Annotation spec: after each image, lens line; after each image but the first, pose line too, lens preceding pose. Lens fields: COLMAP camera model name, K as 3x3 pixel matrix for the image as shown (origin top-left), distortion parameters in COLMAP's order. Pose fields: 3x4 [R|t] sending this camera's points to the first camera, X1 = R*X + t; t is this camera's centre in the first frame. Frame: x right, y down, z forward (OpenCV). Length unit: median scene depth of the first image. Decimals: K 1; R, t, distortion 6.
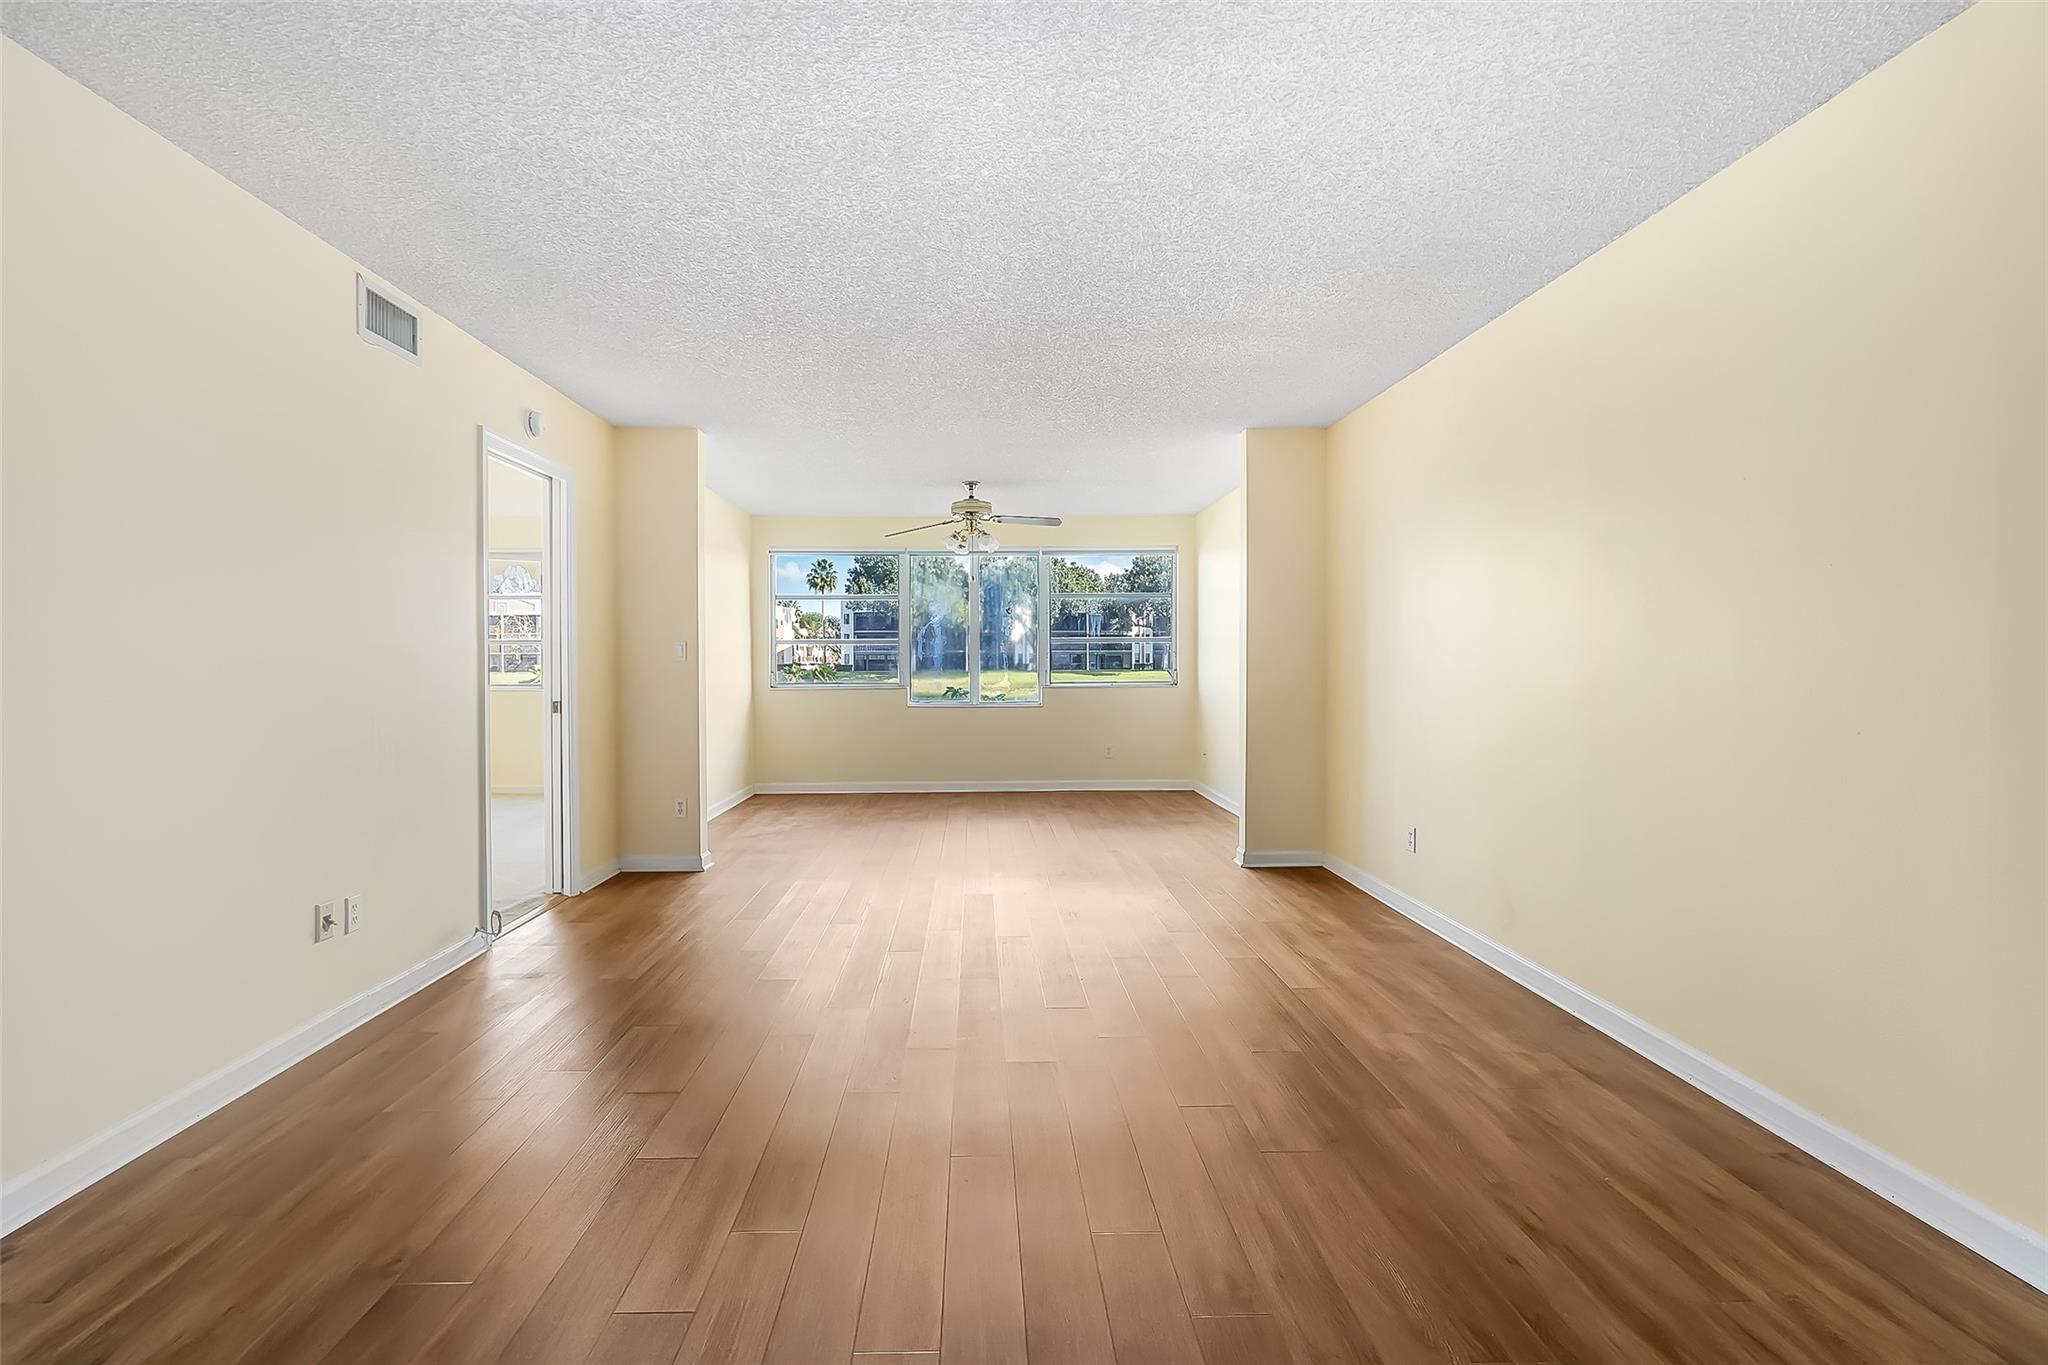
lens RADIAL K [[946.4, 0, 991.2], [0, 946.4, 674.2], [0, 0, 1]] dist [0.002354, 0.000258]
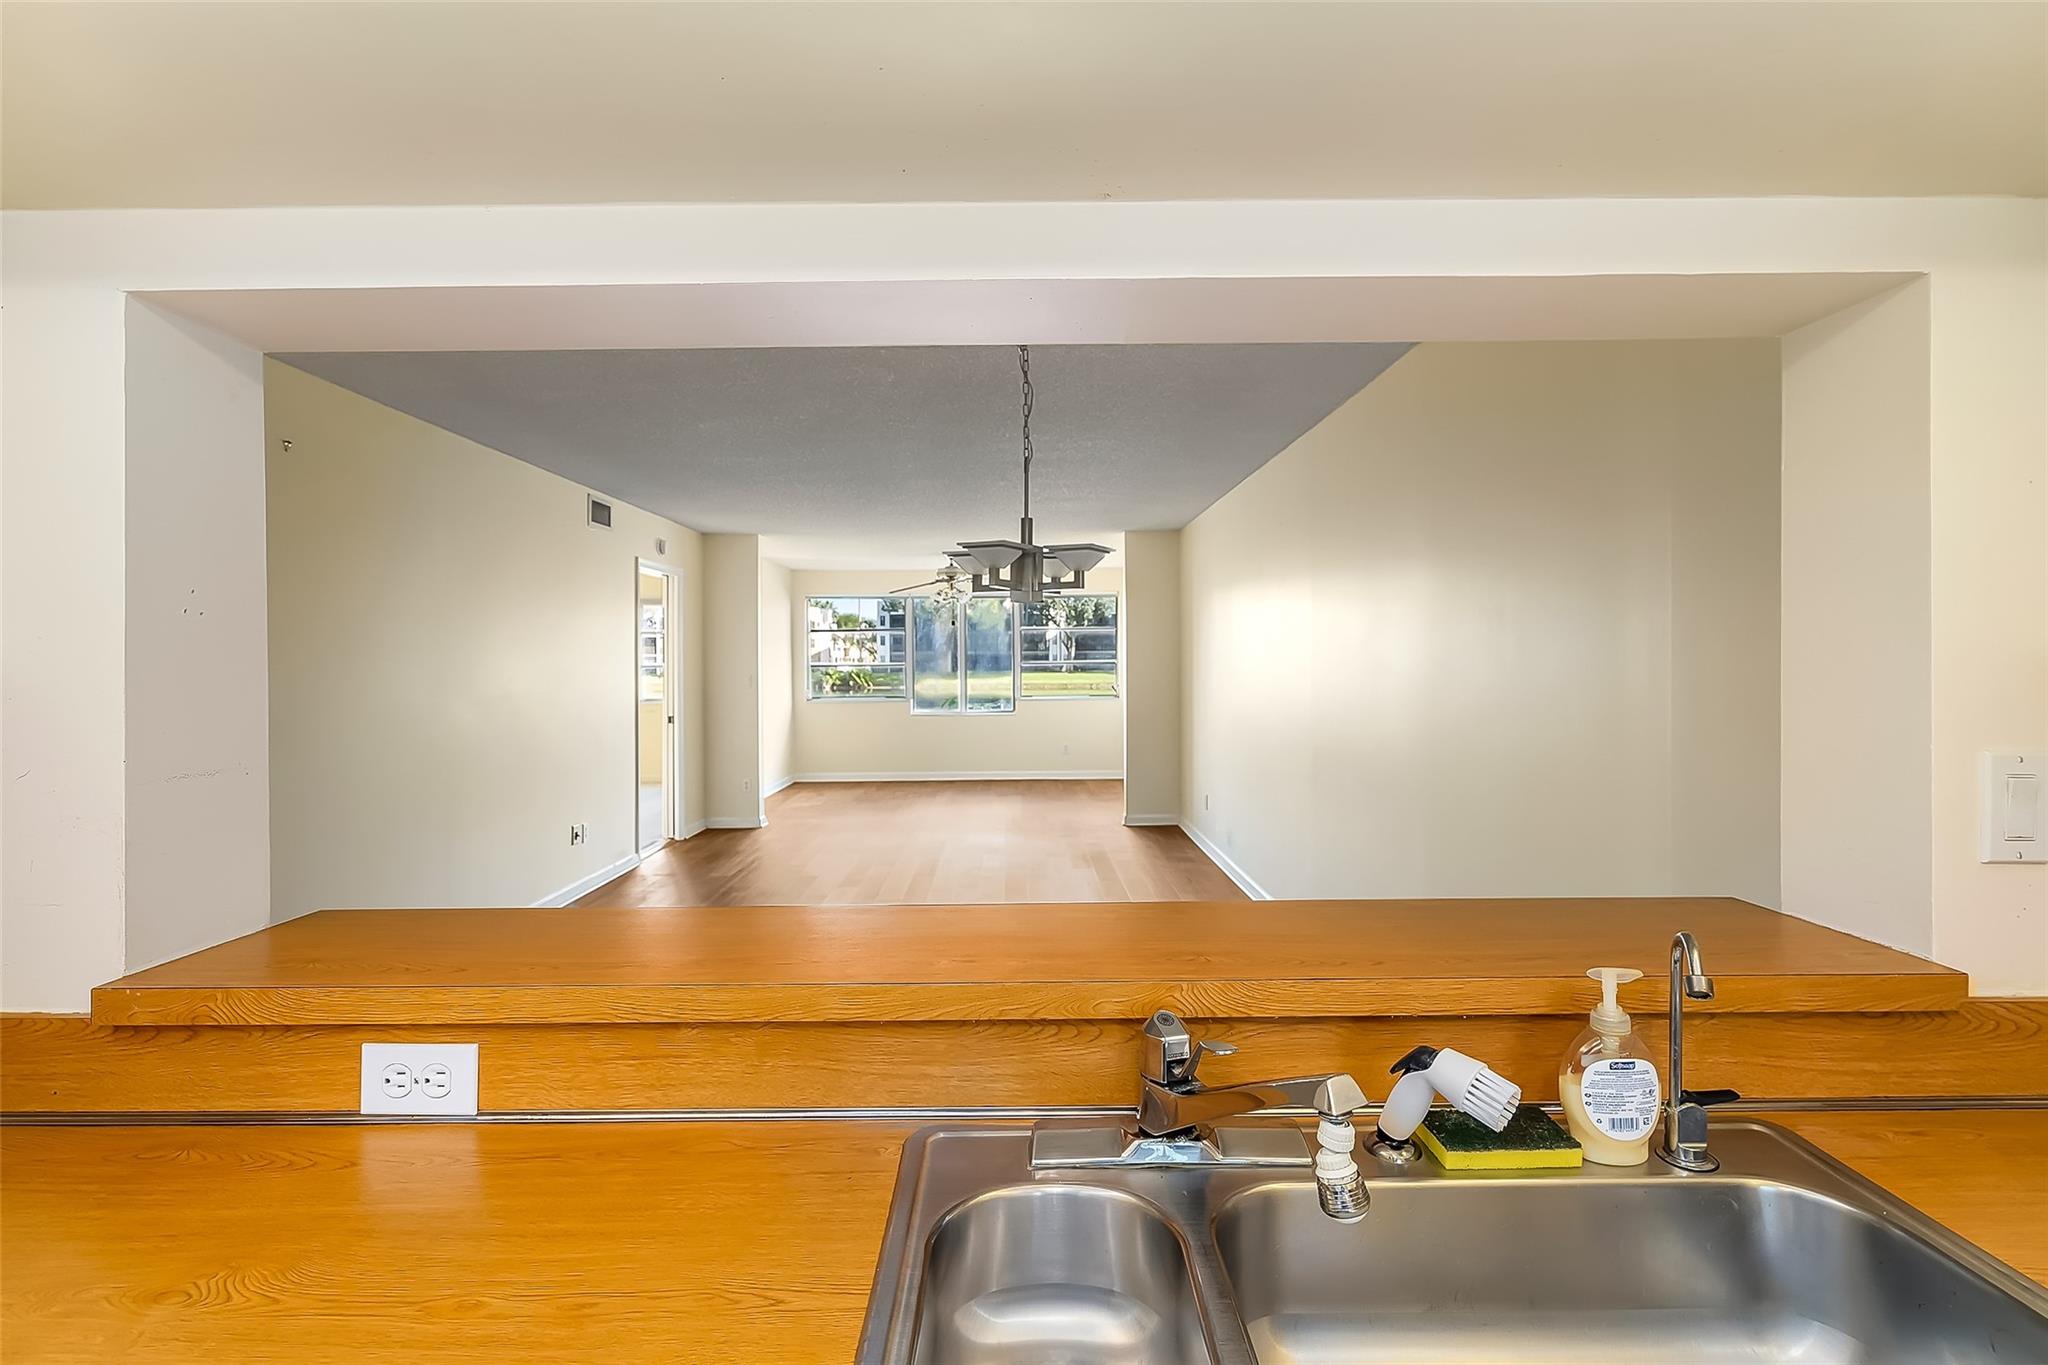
lens RADIAL K [[951.2, 0, 1020.3], [0, 951.2, 649.7], [0, 0, 1]] dist [0.001758, 0.000713]
pose [[0.999955, -0.002960, -0.009021, 0.092759], [0.002728, 0.999668, -0.025606, -0.026934], [0.009093, 0.025581, 0.999631, -0.391470]]
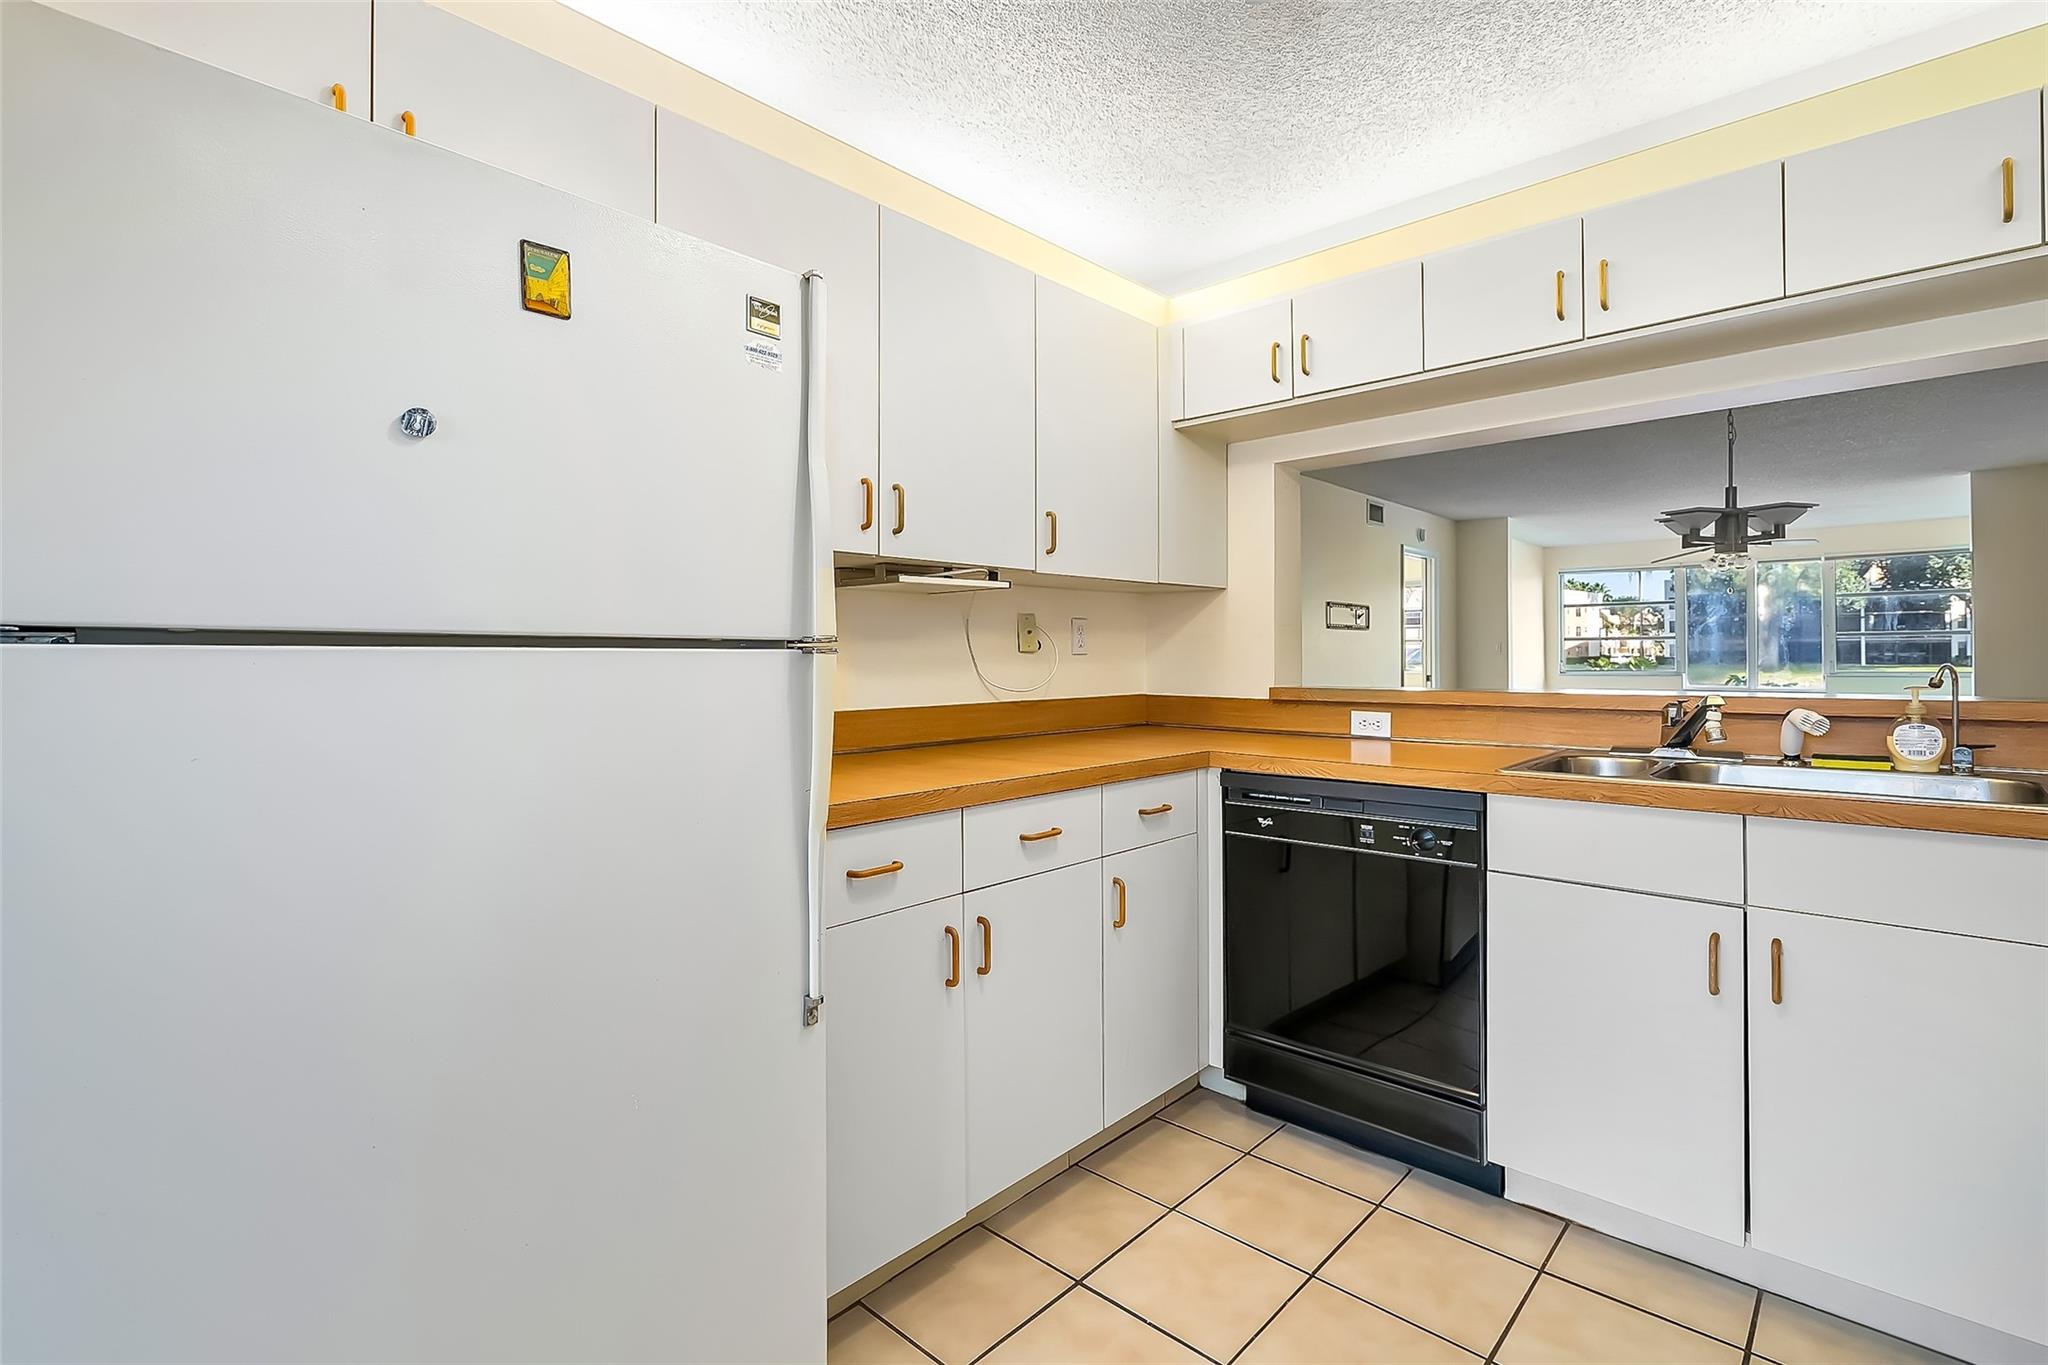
lens RADIAL K [[951.2, 0, 1020.3], [0, 951.2, 649.7], [0, 0, 1]] dist [0.001758, 0.000713]
pose [[0.728327, -0.004605, -0.685214, 0.169722], [-0.007386, 0.999867, -0.014571, 0.007585], [0.685190, 0.015673, 0.728196, -0.642568]]
